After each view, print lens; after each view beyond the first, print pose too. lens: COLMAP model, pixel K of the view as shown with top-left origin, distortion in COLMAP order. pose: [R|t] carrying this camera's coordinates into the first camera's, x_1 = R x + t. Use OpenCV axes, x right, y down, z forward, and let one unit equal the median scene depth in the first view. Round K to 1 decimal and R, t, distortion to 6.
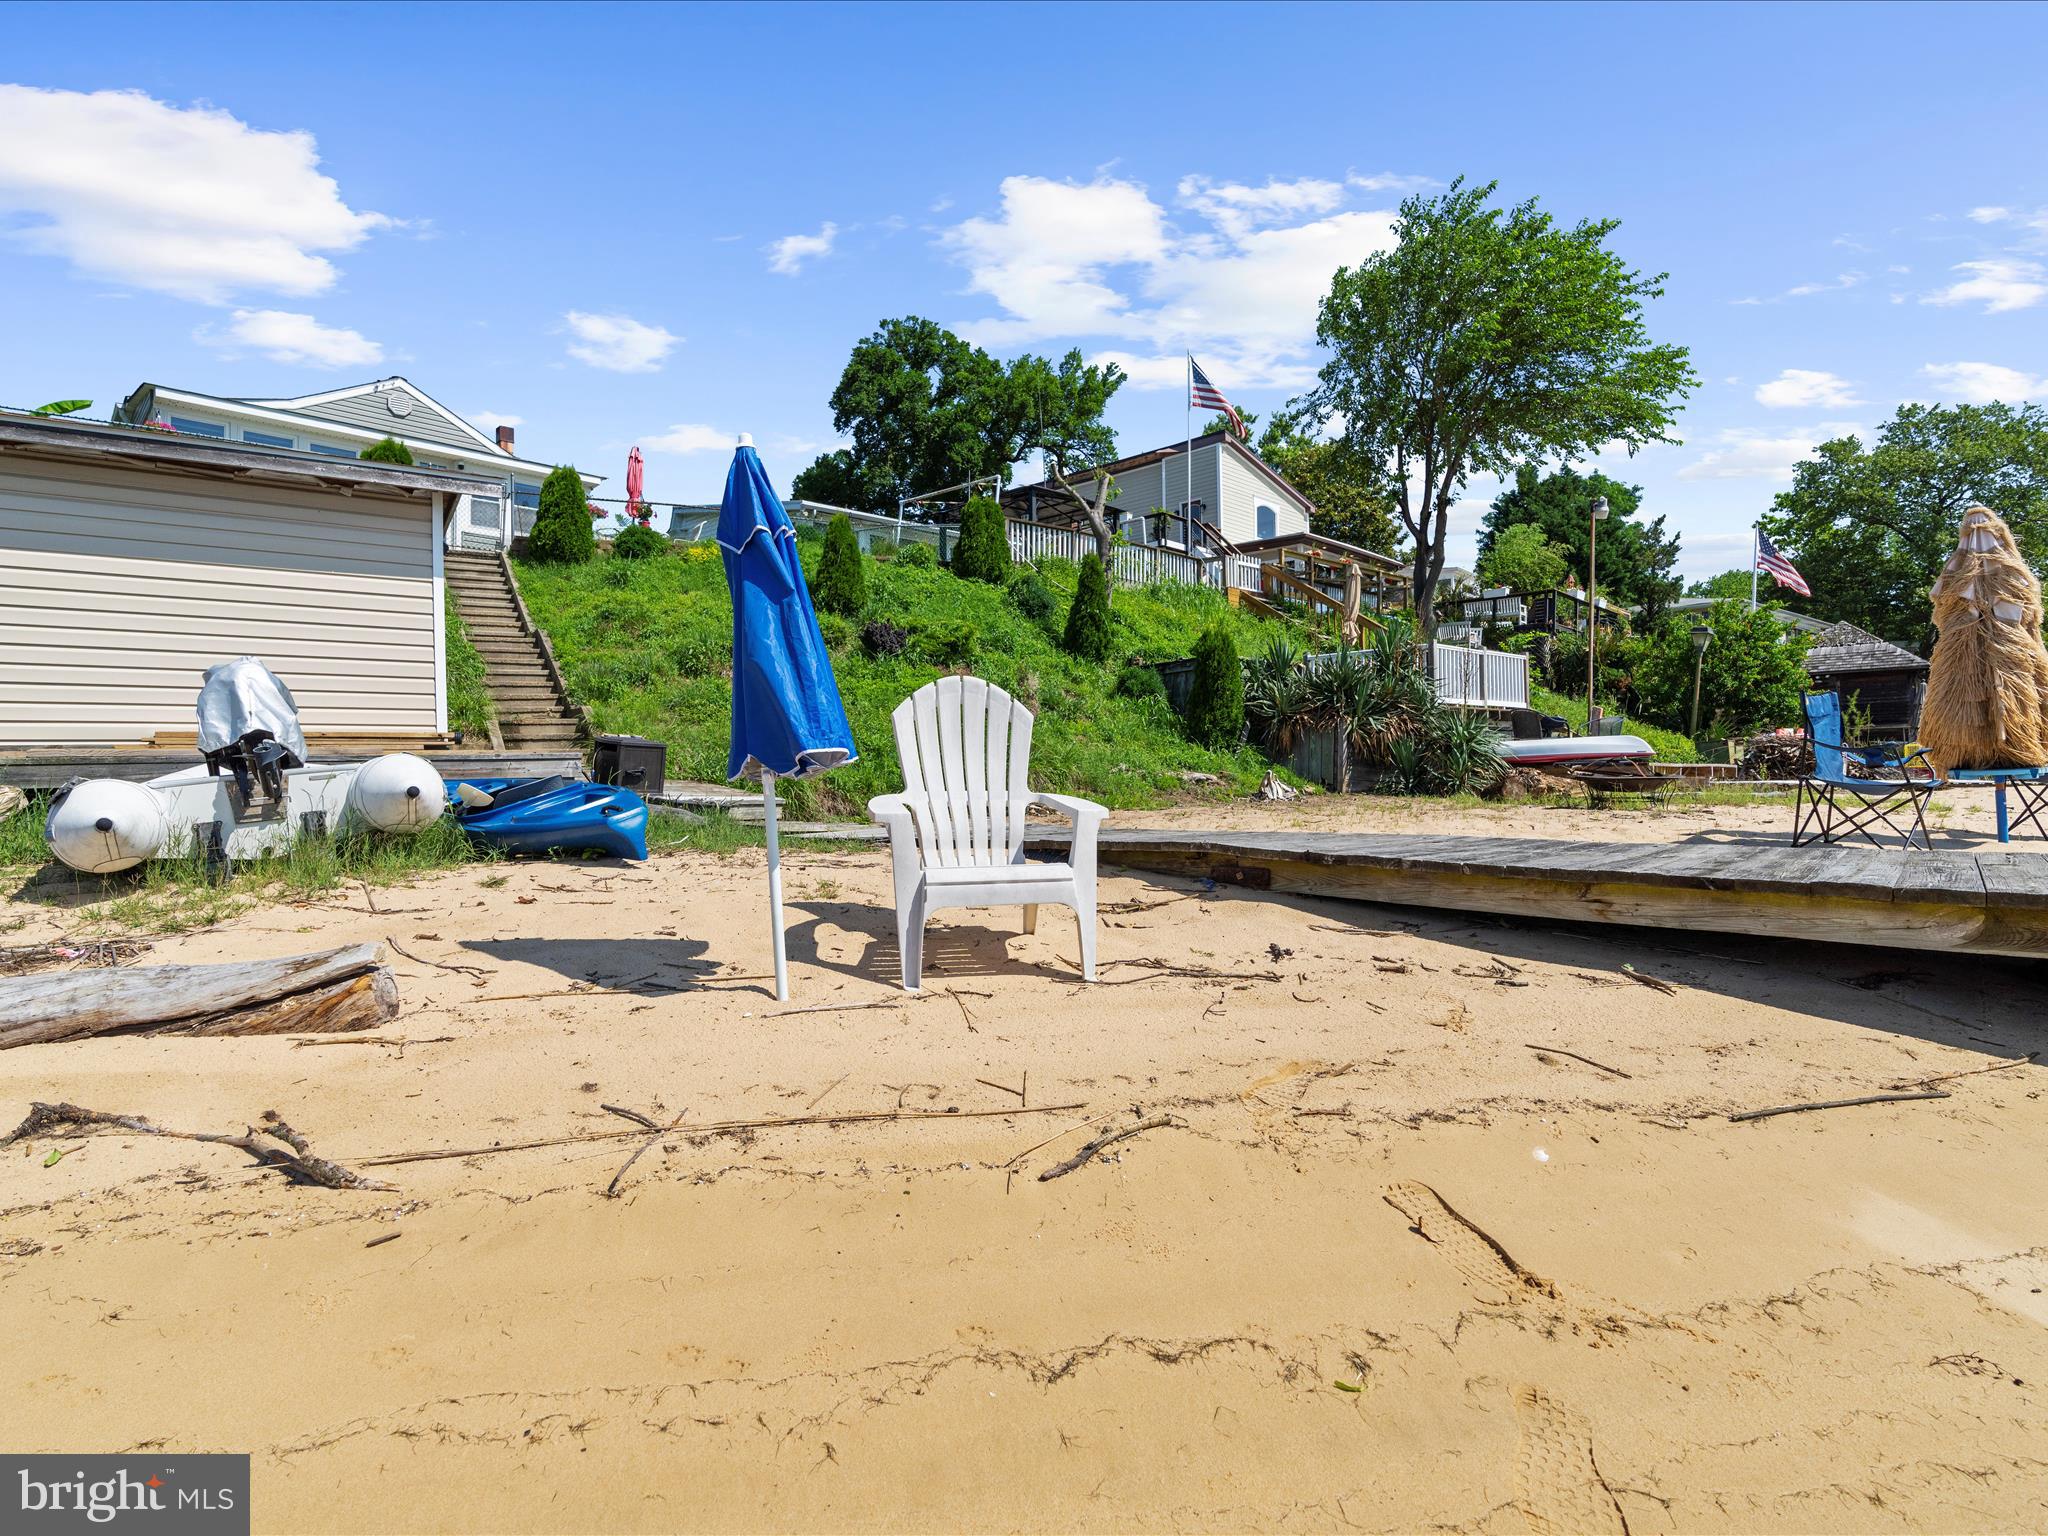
lens RADIAL K [[1056.1, 0, 1010.0], [0, 1056.1, 762.0], [0, 0, 1]] dist [-0.003436, 0.001848]
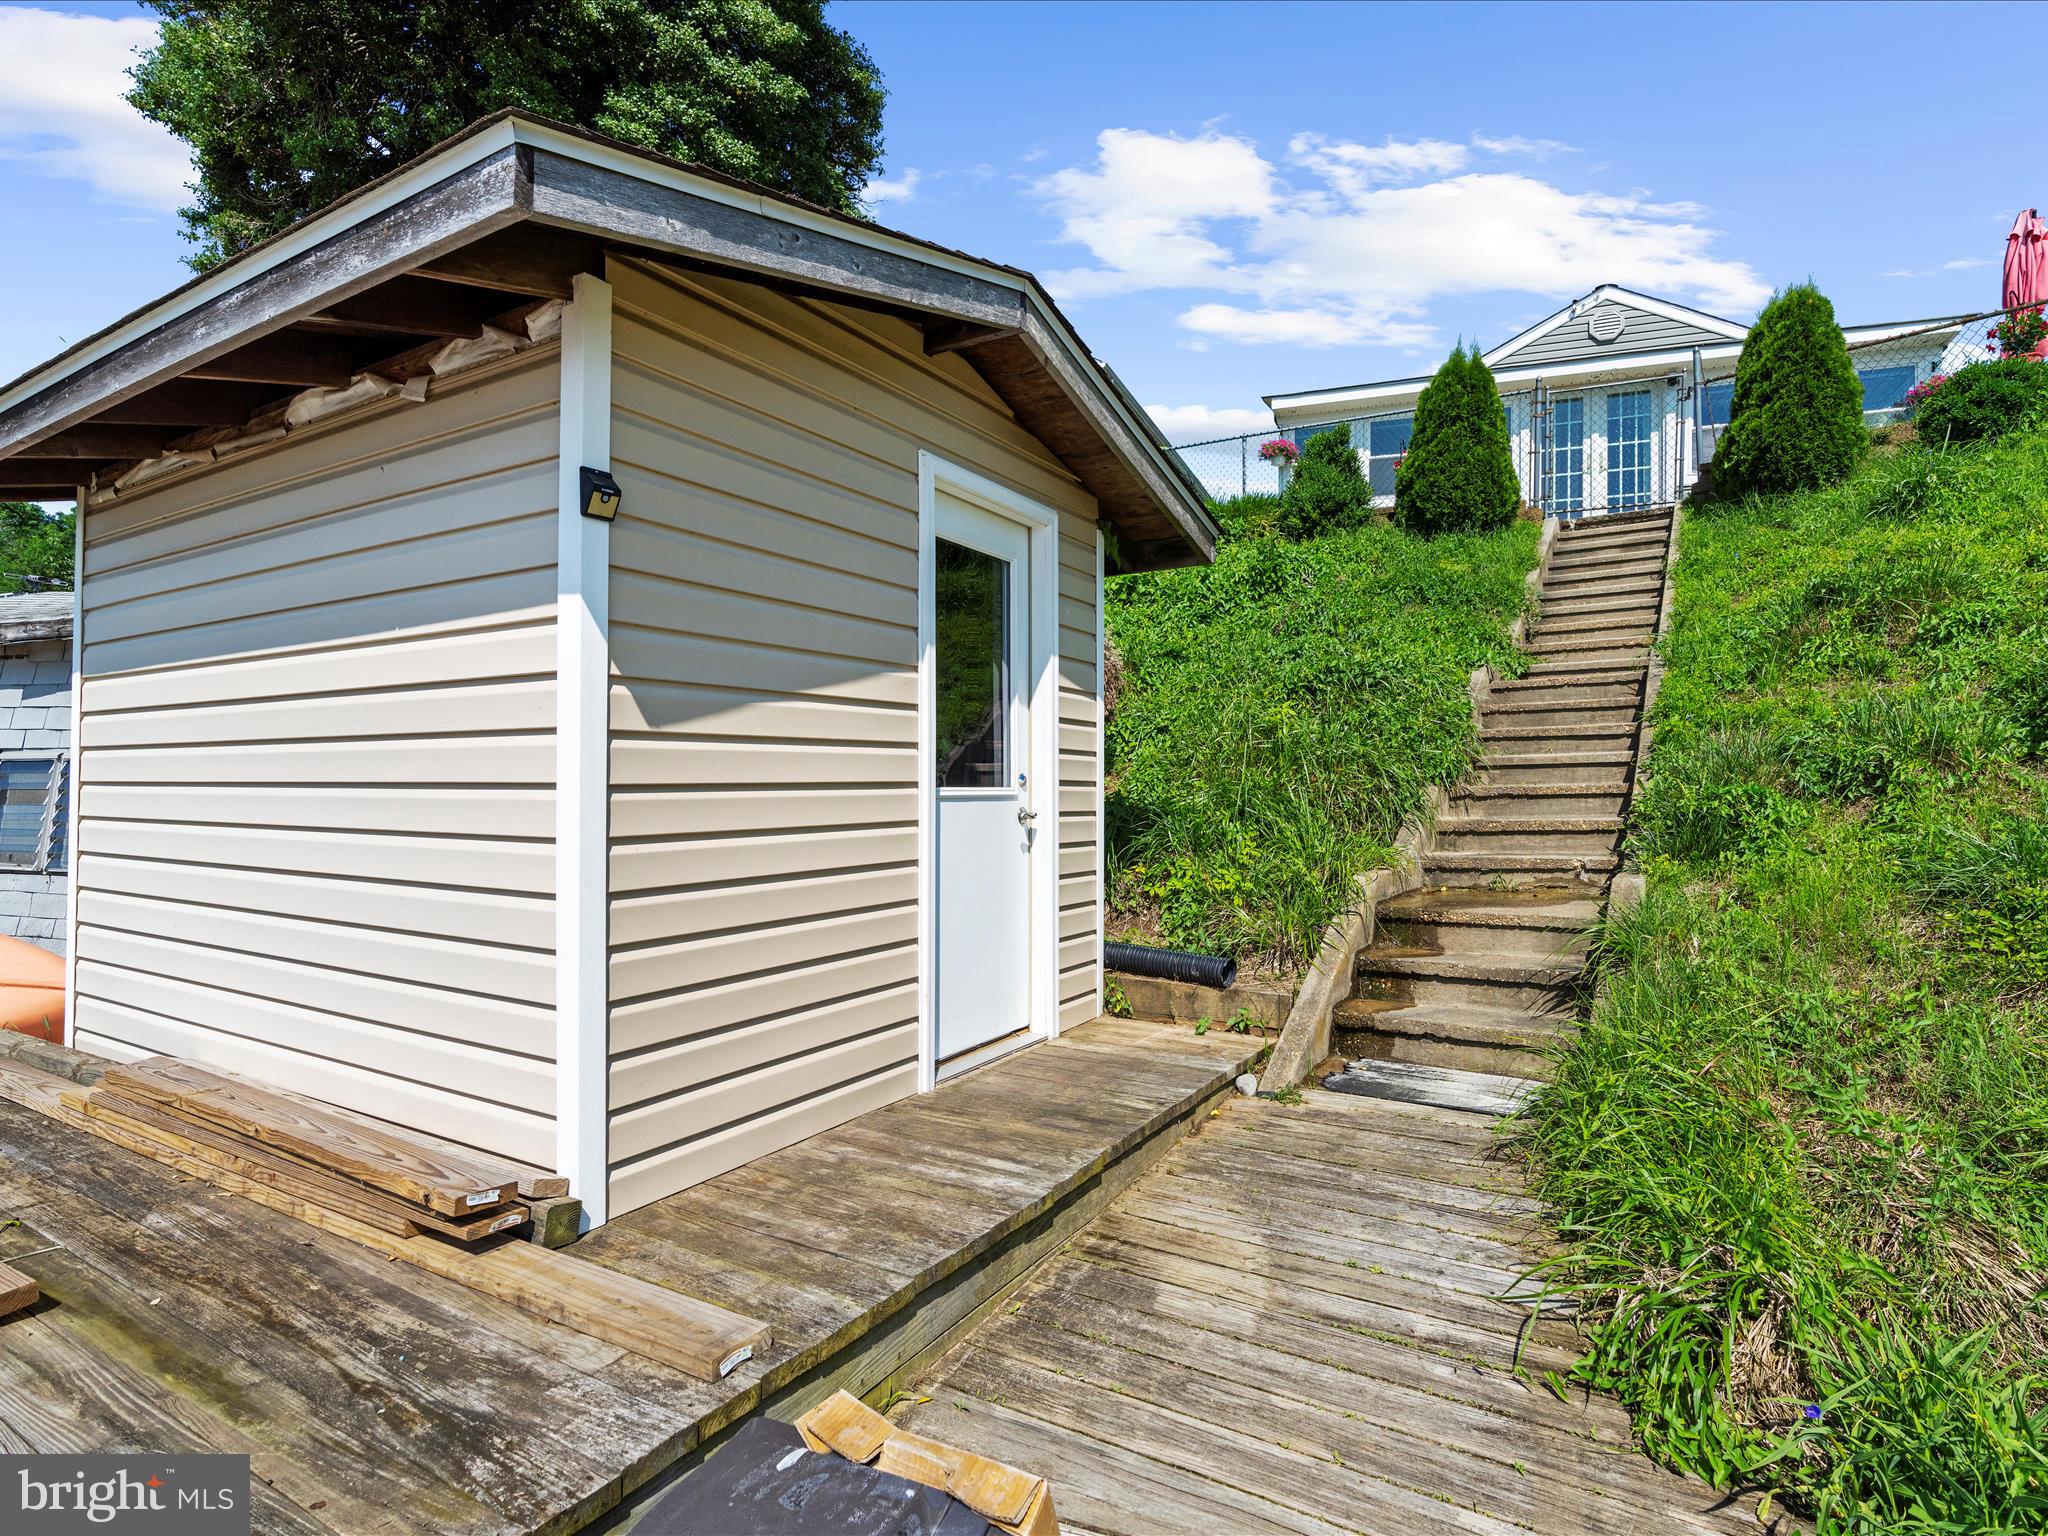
lens RADIAL K [[1056.1, 0, 1010.0], [0, 1056.1, 762.0], [0, 0, 1]] dist [-0.003436, 0.001848]
pose [[0.374994, -0.002021, -0.927025, -0.116676], [-0.003950, 0.999985, -0.003778, -0.066049], [0.927019, 0.005078, 0.374980, 0.508581]]
